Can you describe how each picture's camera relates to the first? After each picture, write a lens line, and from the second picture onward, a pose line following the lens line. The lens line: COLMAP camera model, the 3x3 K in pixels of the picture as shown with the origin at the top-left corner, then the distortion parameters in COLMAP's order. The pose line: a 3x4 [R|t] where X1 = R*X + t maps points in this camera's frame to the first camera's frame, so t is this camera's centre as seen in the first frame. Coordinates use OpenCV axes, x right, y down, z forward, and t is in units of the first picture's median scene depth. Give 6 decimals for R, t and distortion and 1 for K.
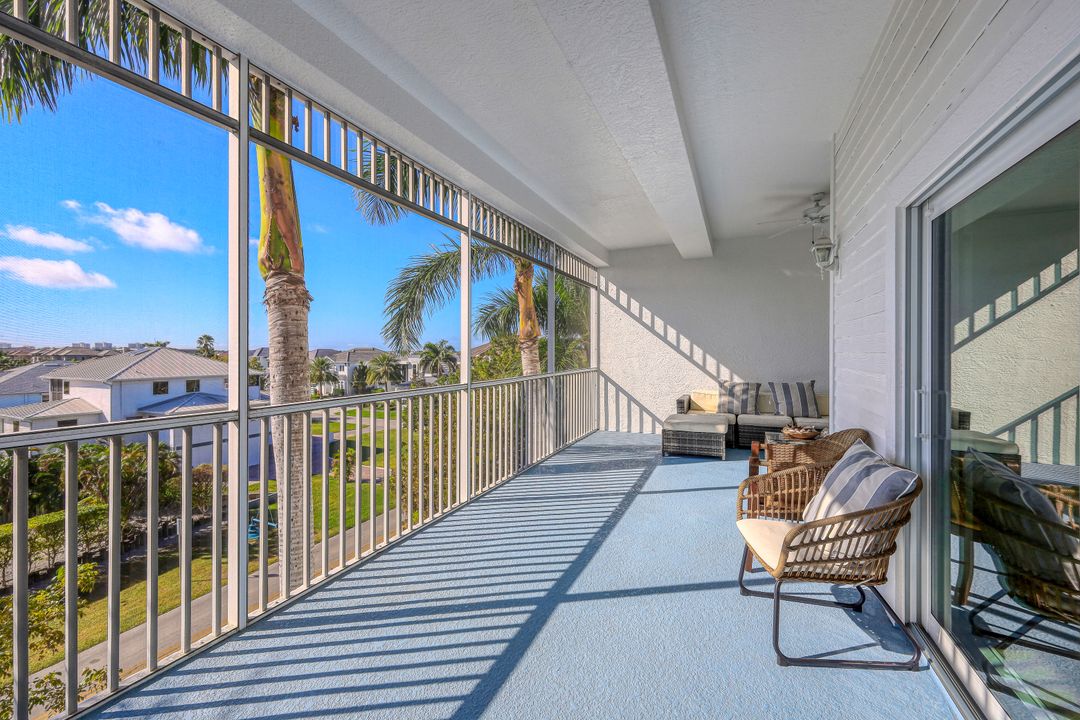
lens RADIAL K [[439.3, 0, 542.2], [0, 439.3, 355.0], [0, 0, 1]] dist [-0.000450, -0.000062]
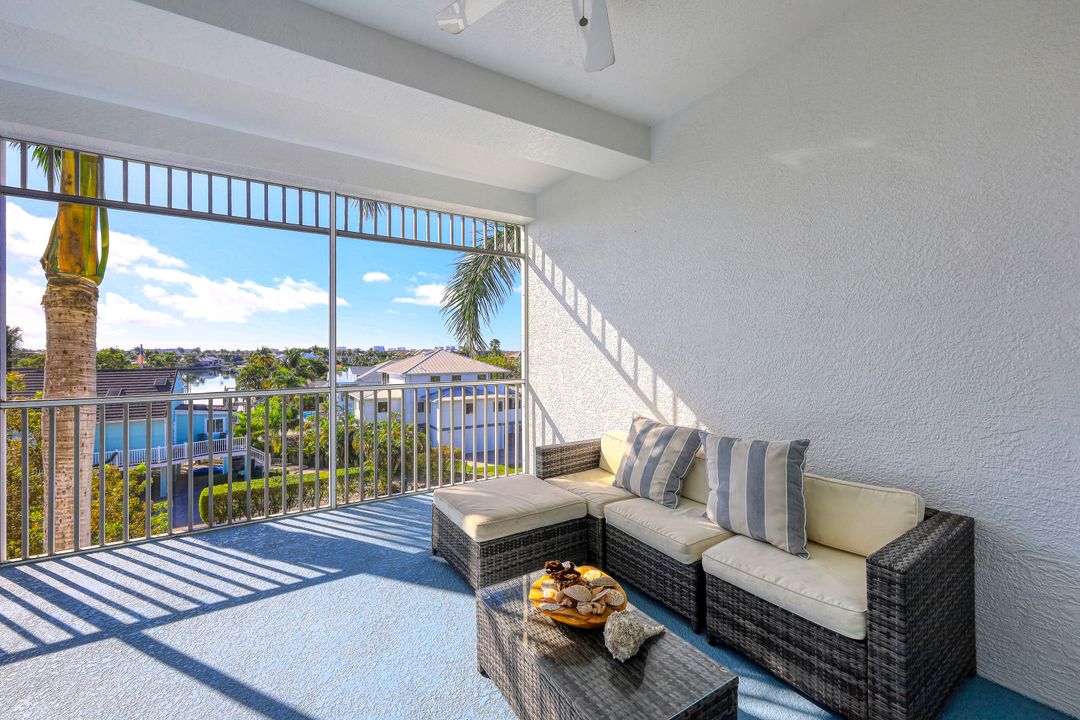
lens RADIAL K [[442.6, 0, 535.9], [0, 442.6, 352.1], [0, 0, 1]] dist [-0.002014, -0.000039]
pose [[0.827796, -0.003073, -0.561020, 0.632554], [-0.001066, 0.999975, -0.007050, -0.006733], [0.561028, 0.006434, 0.827772, 0.588451]]
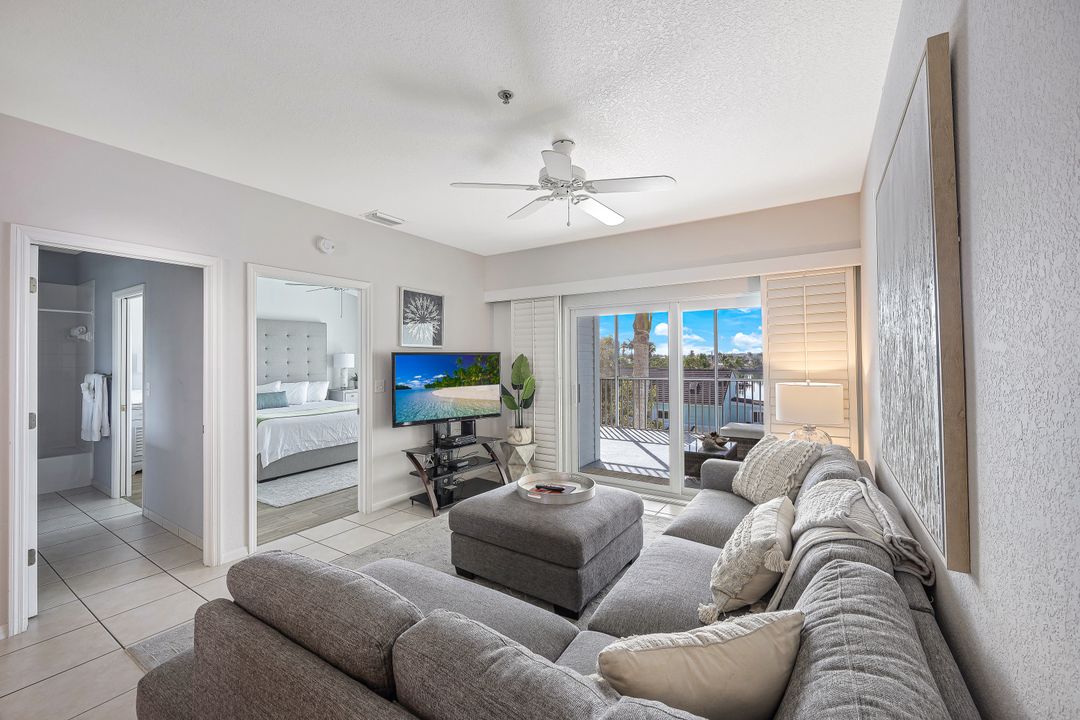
lens RADIAL K [[438.5, 0, 534.9], [0, 438.5, 352.7], [0, 0, 1]] dist [0.000472, -0.000119]
pose [[-0.159714, -0.012511, -0.987084, 1.465627], [0.000660, 0.999918, -0.012780, -0.022006], [0.987163, -0.002693, -0.159692, 0.618203]]
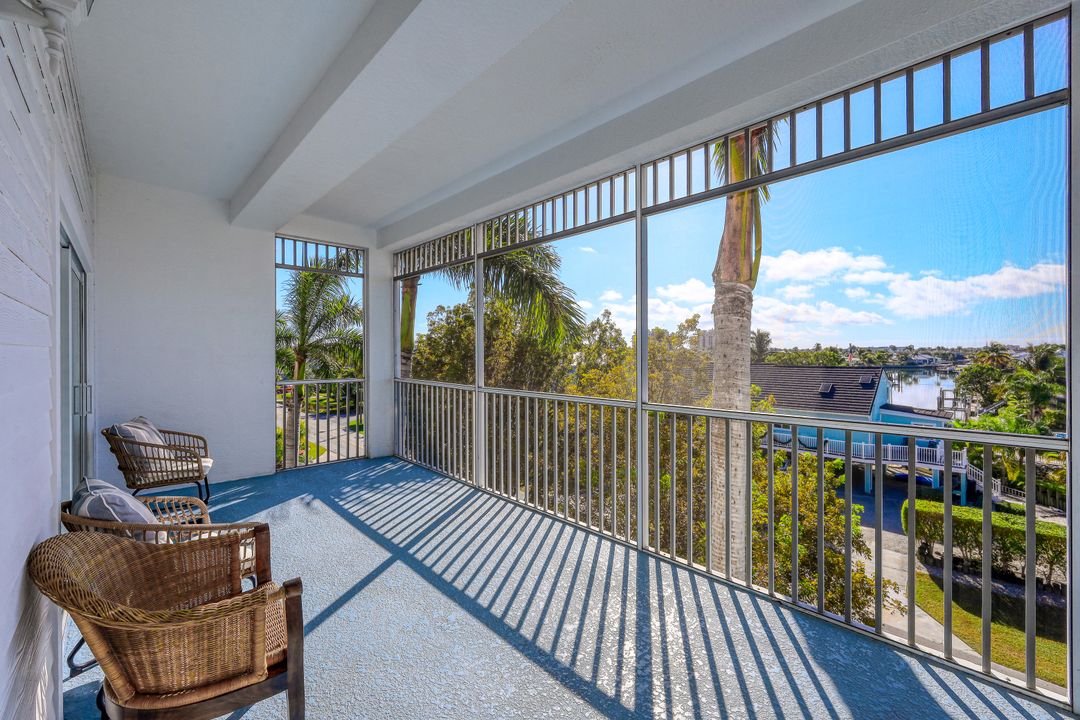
lens RADIAL K [[434.2, 0, 536.0], [0, 434.2, 354.0], [0, 0, 1]] dist [0.000565, -0.000024]
pose [[-0.380841, 0.003854, -0.924632, 0.420363], [-0.001932, 0.999986, 0.004964, -0.017191], [0.924638, 0.003677, -0.380829, 0.738382]]
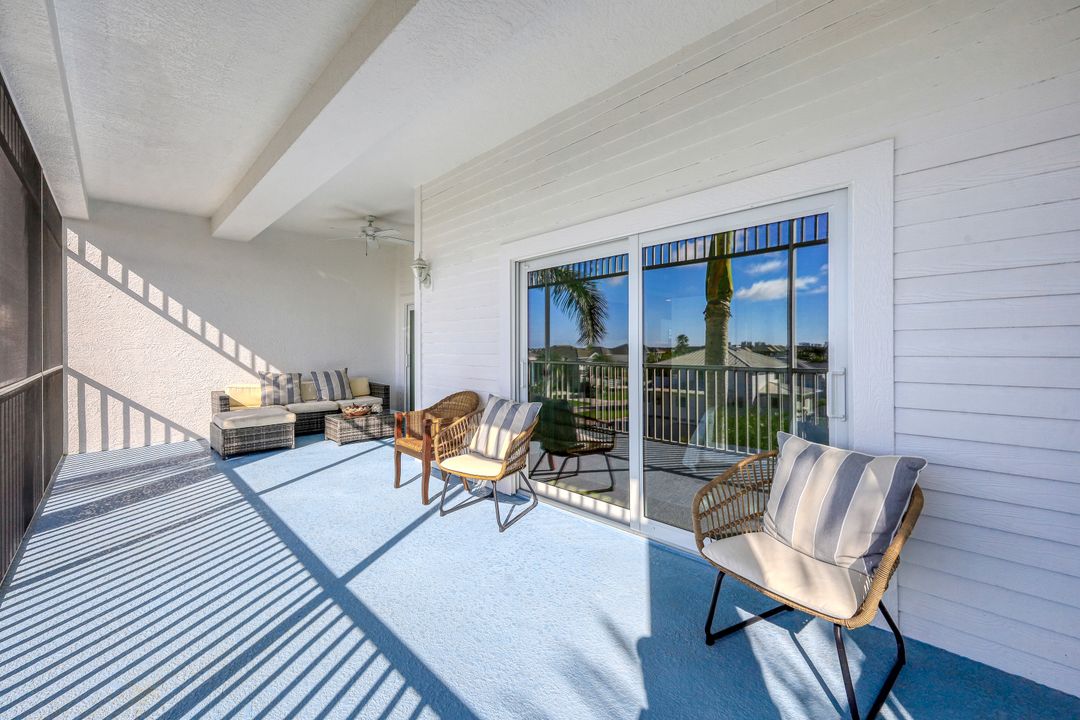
lens RADIAL K [[438.5, 0, 534.9], [0, 438.5, 352.7], [0, 0, 1]] dist [0.000472, -0.000119]
pose [[0.375286, -0.005099, 0.926895, -0.284356], [-0.000306, 0.999984, 0.005625, 0.009782], [-0.926909, -0.002395, 0.375279, 0.085435]]
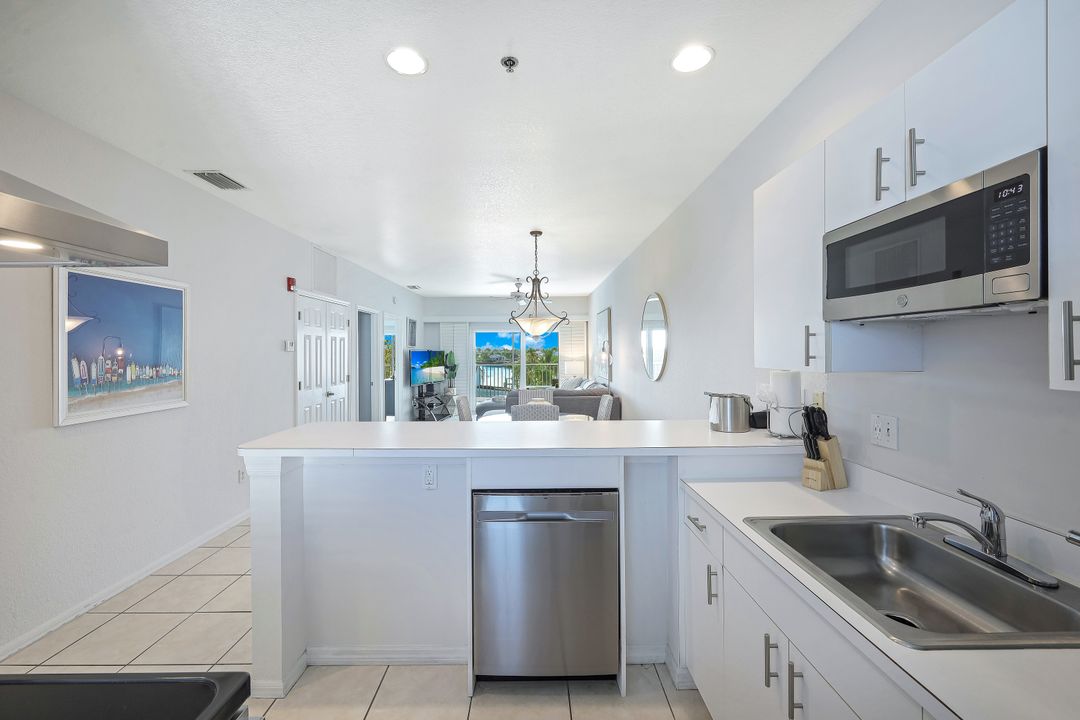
lens RADIAL K [[438.5, 0, 534.9], [0, 438.5, 352.7], [0, 0, 1]] dist [0.000472, -0.000119]
pose [[0.412783, -0.000952, -0.910829, 2.261750], [0.002771, 0.999996, 0.000210, -0.022656], [0.910825, -0.002611, 0.412784, 0.080899]]
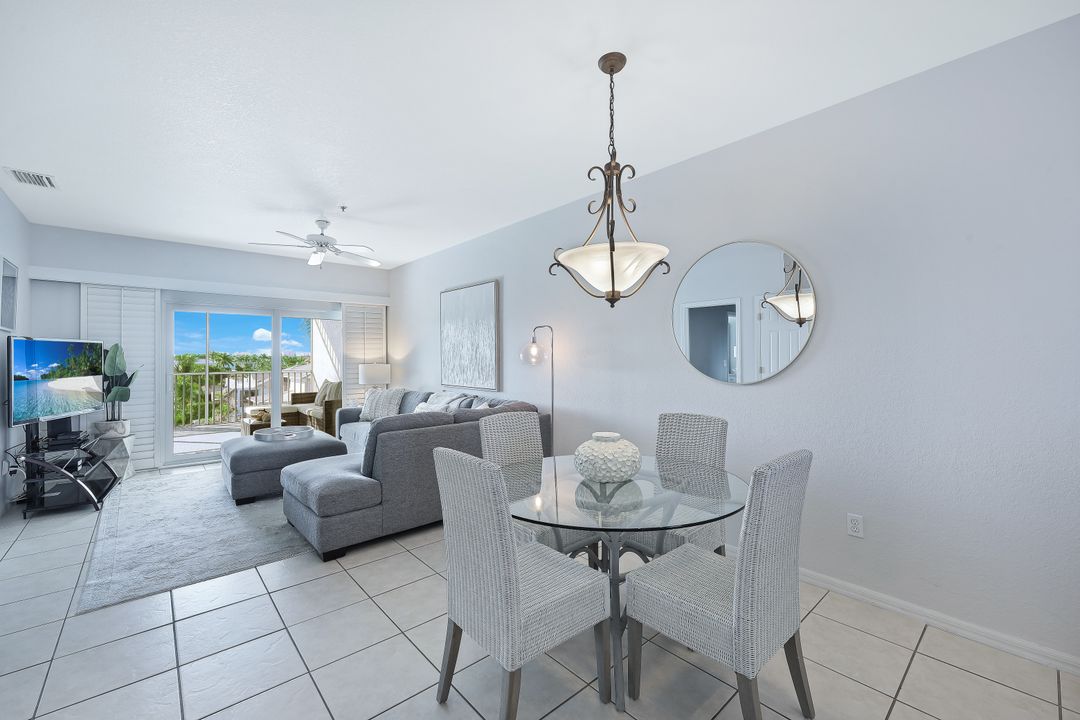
lens RADIAL K [[442.6, 0, 535.9], [0, 442.6, 352.1], [0, 0, 1]] dist [-0.002014, -0.000039]
pose [[0.909264, -0.008845, -0.416125, 1.666532], [0.000941, 0.999815, -0.019195, 0.000662], [0.416218, 0.017062, 0.909105, 0.065132]]
